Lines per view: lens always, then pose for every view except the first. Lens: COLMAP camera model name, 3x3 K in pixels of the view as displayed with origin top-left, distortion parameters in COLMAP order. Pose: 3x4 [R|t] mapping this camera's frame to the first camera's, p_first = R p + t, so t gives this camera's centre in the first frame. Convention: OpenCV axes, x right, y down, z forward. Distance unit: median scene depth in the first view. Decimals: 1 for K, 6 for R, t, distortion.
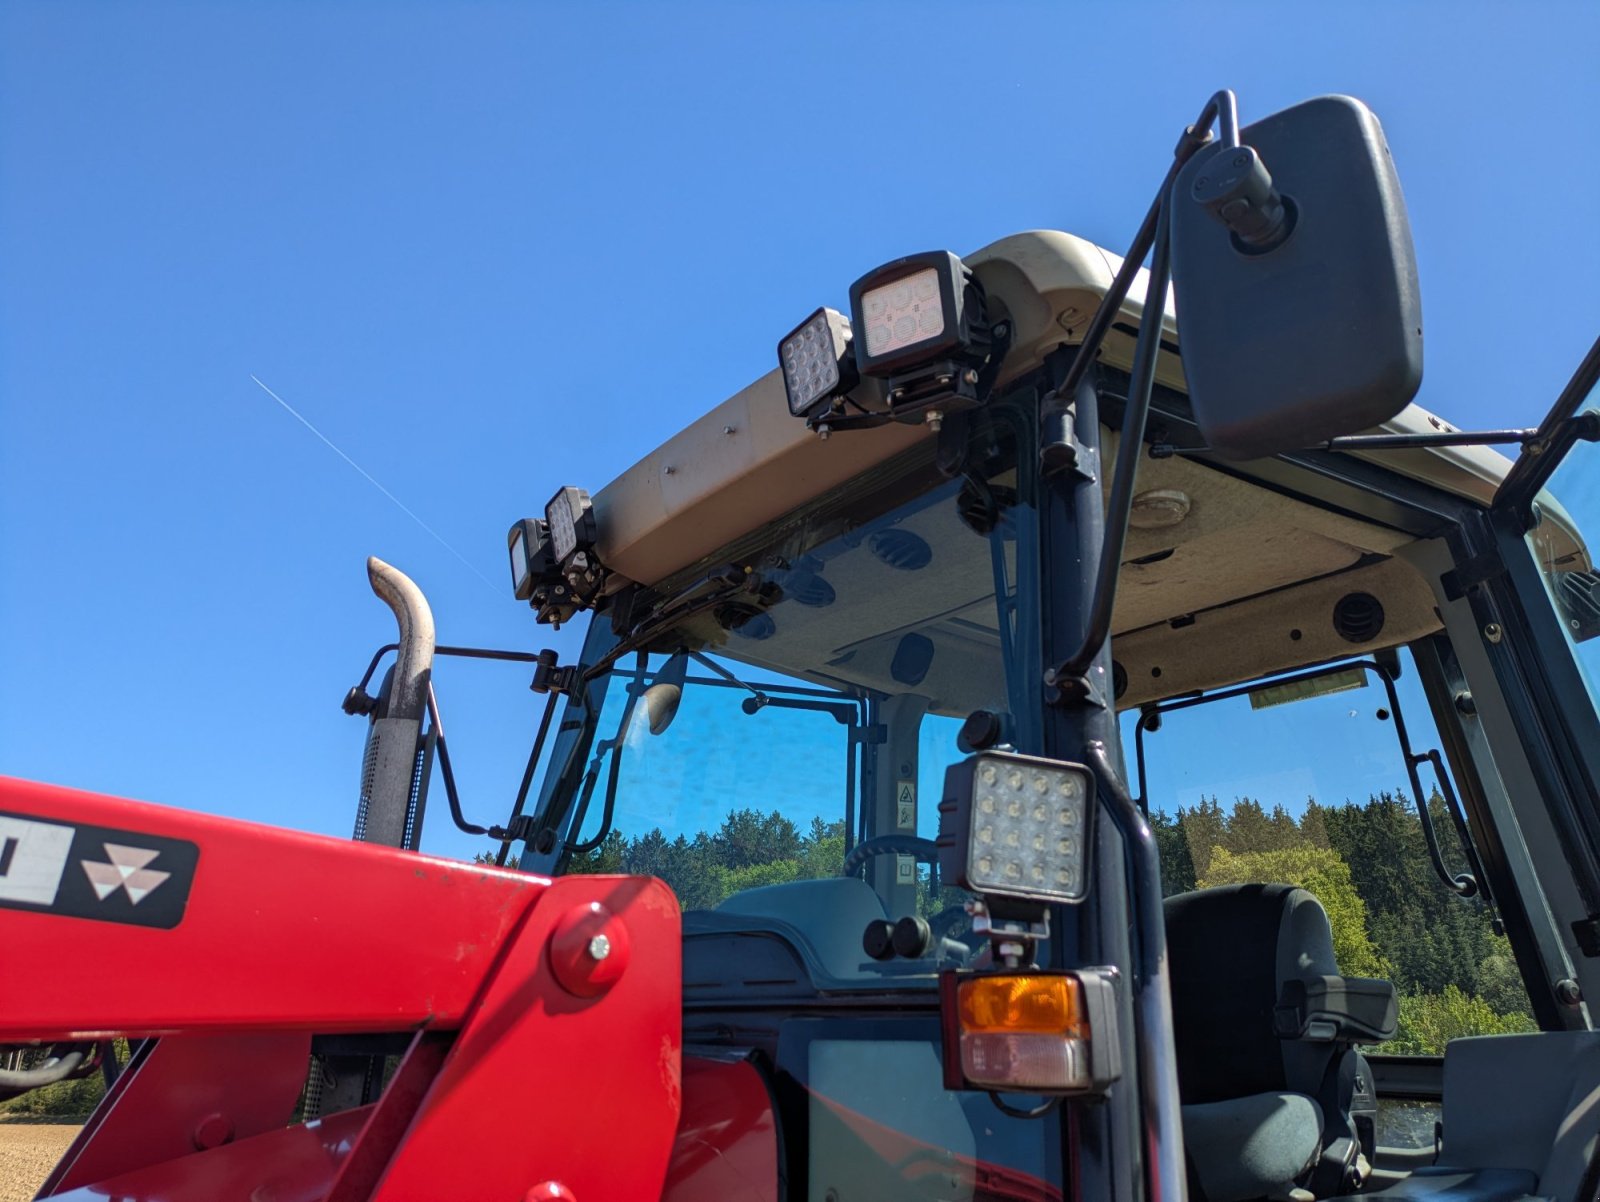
lens RADIAL K [[1180.7, 0, 802.6], [0, 1180.7, 618.1], [0, 0, 1]] dist [0.061529, -0.057929]
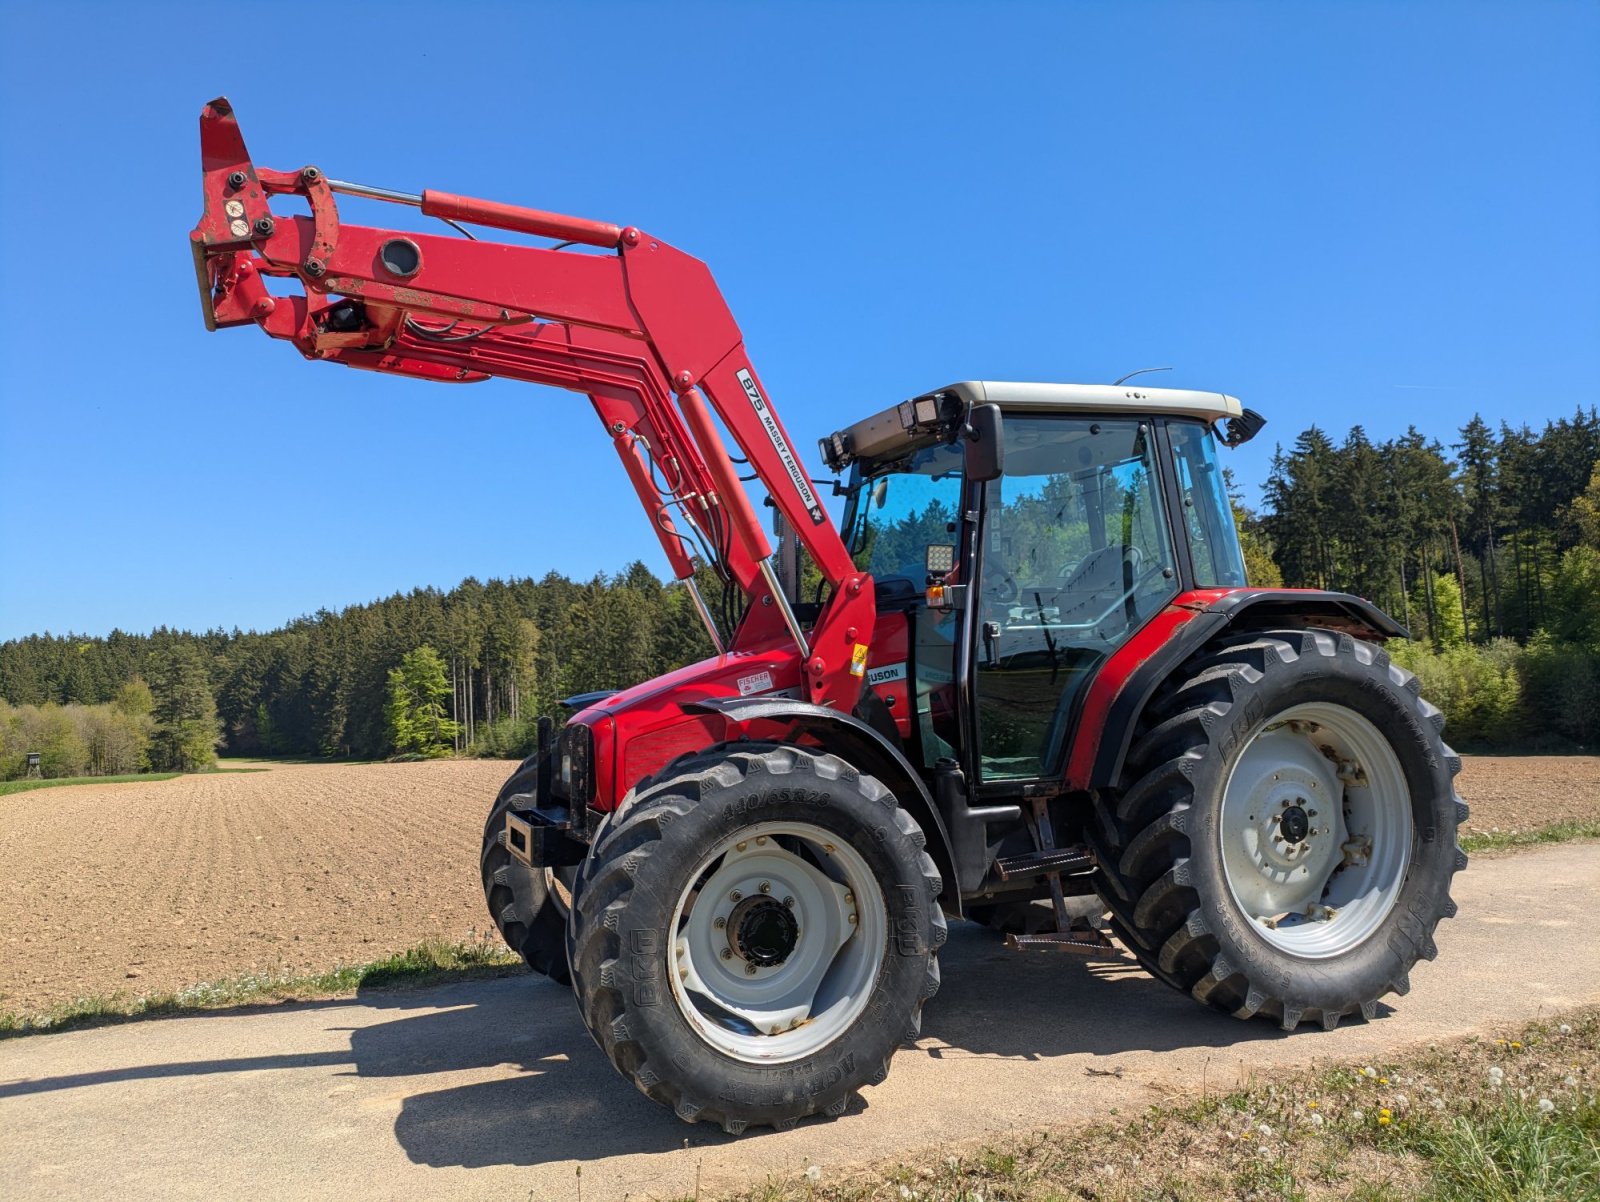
lens RADIAL K [[1180.7, 0, 802.6], [0, 1180.7, 618.1], [0, 0, 1]] dist [0.061529, -0.057929]
pose [[0.967525, -0.041965, -0.249267, 0.688461], [0.112931, 0.953997, 0.277734, -0.813828], [0.226145, -0.296864, 0.927755, -3.011503]]
